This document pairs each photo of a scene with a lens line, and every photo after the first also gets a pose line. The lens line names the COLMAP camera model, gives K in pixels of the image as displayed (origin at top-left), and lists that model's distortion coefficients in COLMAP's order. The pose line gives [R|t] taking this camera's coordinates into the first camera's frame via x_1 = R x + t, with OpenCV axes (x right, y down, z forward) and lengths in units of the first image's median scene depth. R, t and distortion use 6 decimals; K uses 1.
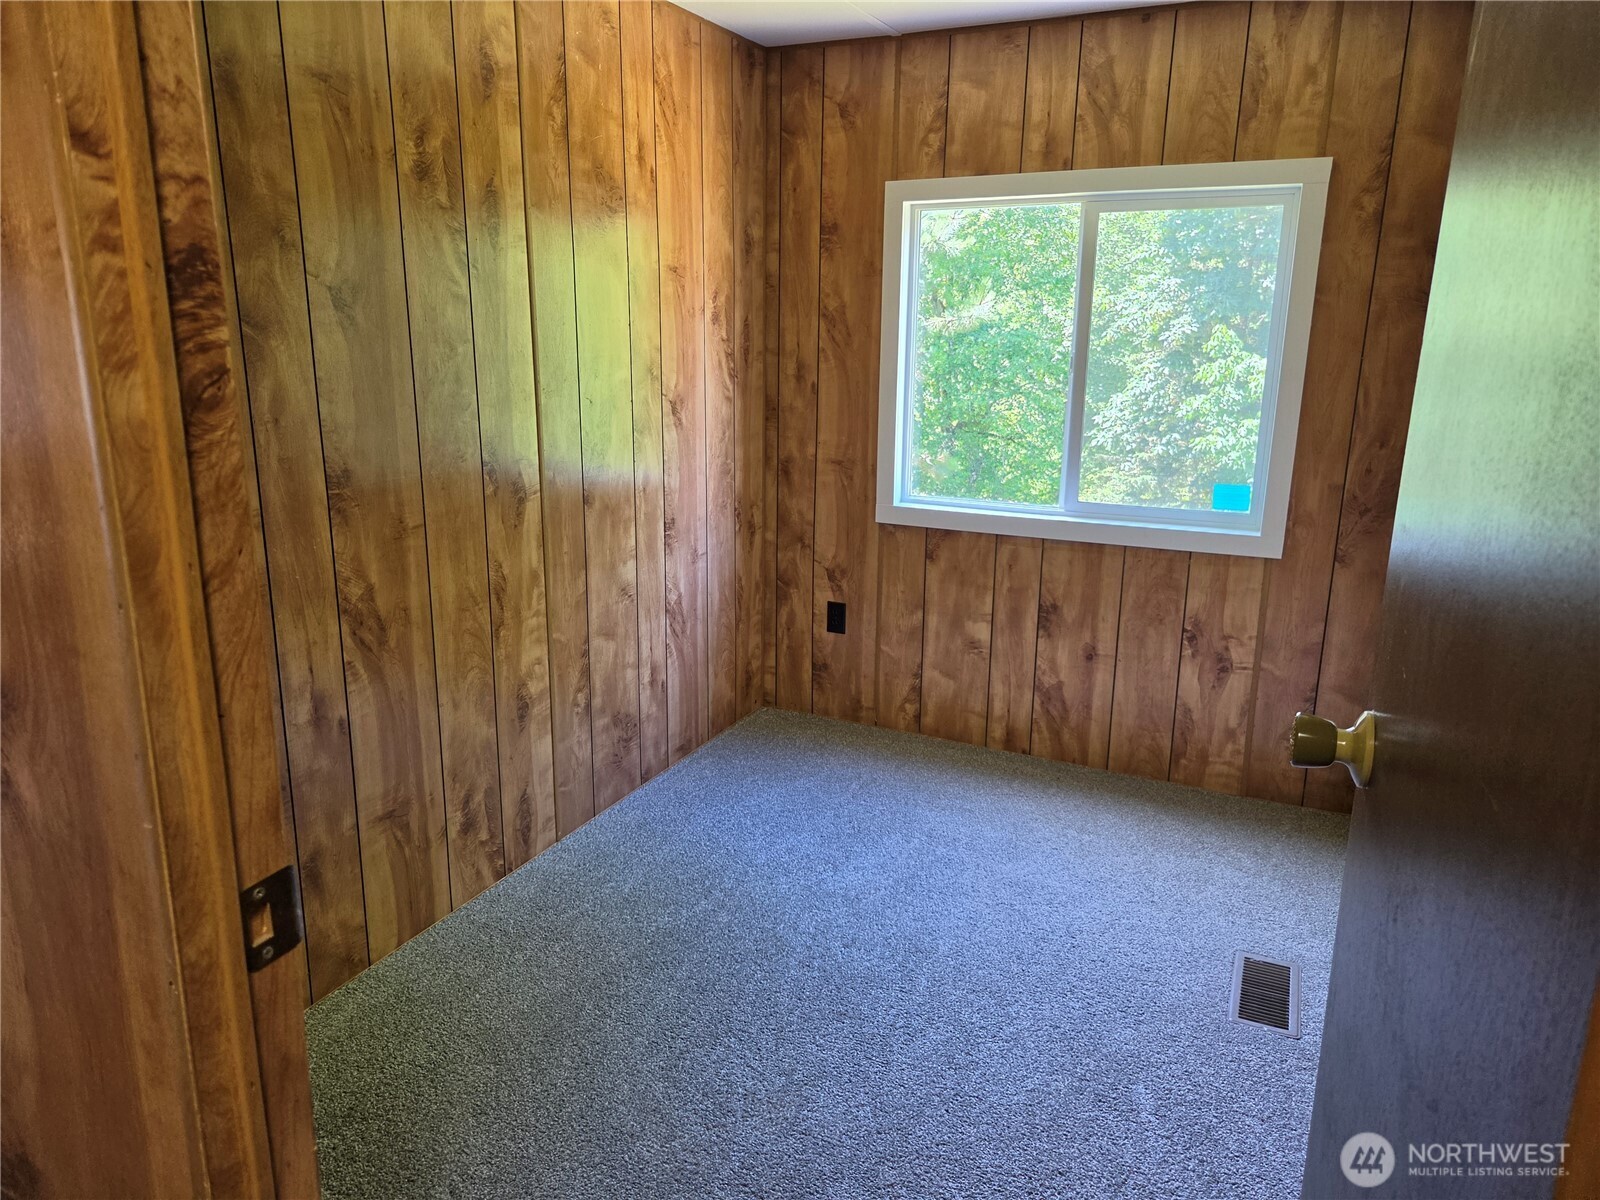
lens RADIAL K [[1068.6, 0, 808.4], [0, 1068.6, 591.1], [0, 0, 1]] dist [0.071387, -0.053831]
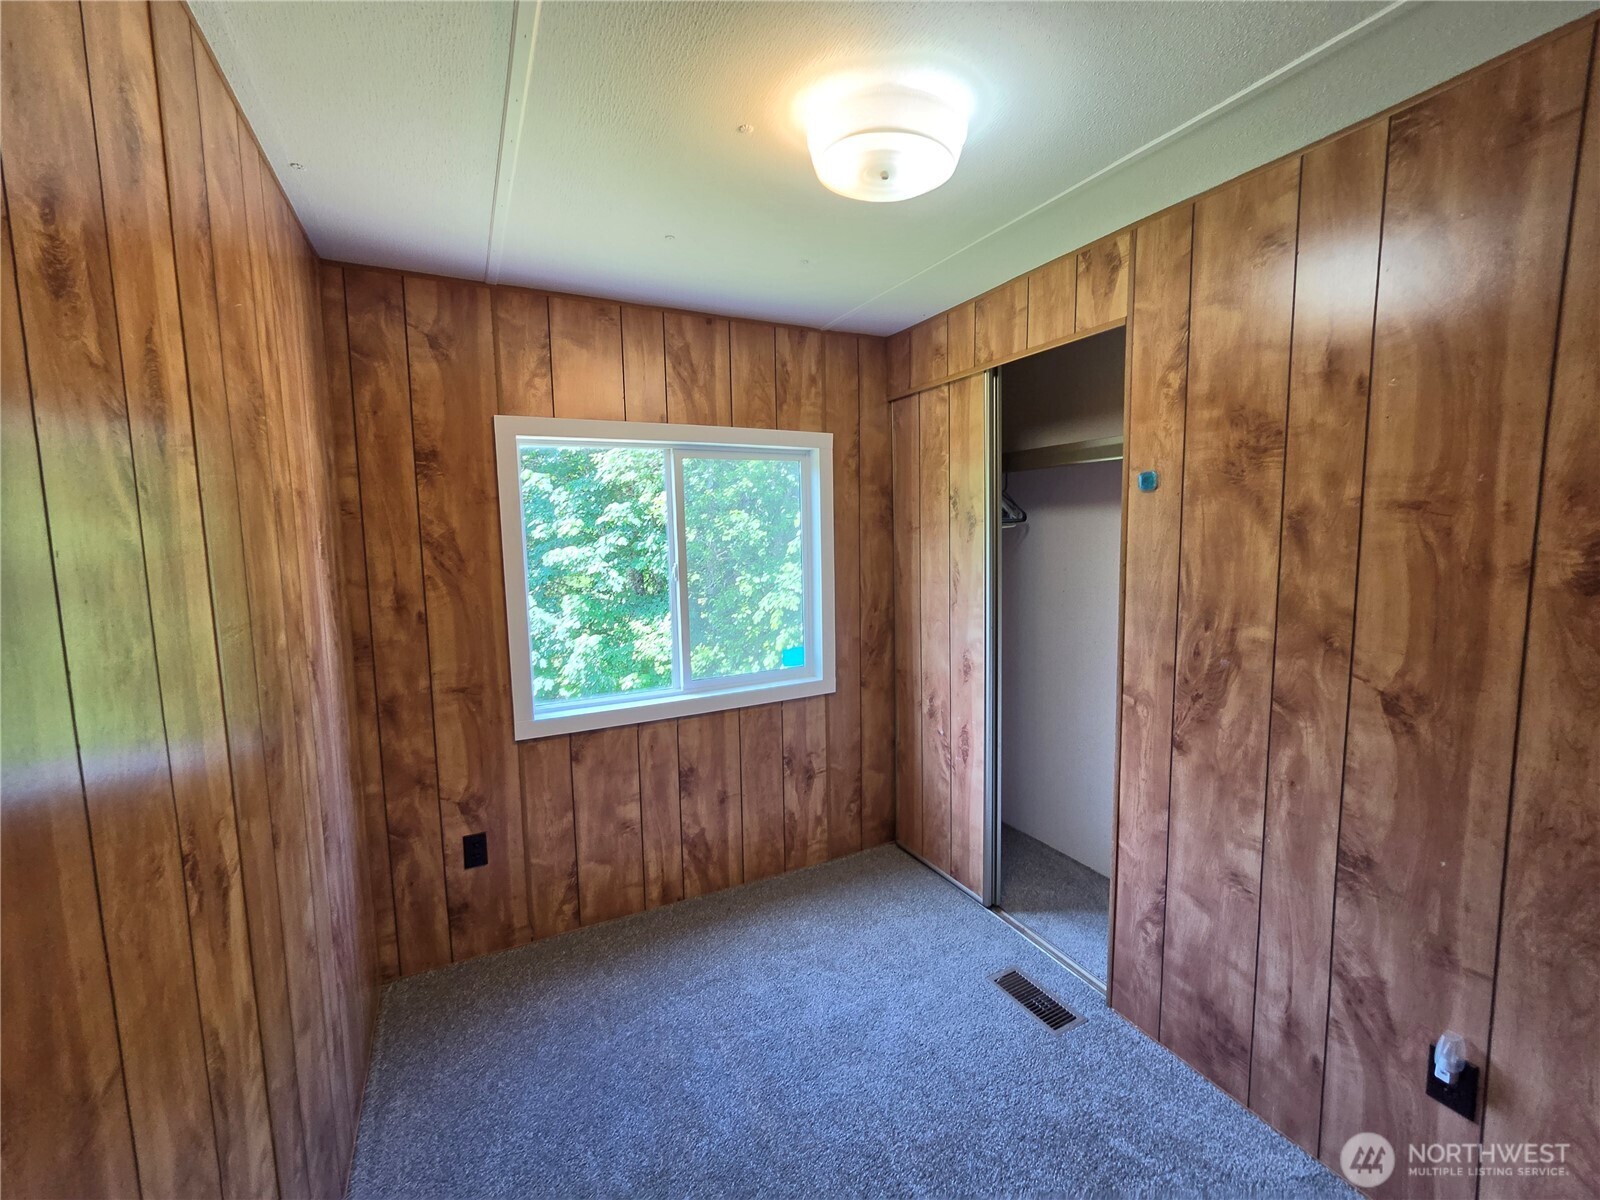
lens RADIAL K [[663.3, 0, 802.2], [0, 663.3, 597.8], [0, 0, 1]] dist [-0.005028, 0.003637]
pose [[0.602396, -0.107608, 0.790911, -0.261723], [0.218401, 0.975279, -0.033653, -0.120505], [-0.767737, 0.193008, 0.611006, 0.409168]]
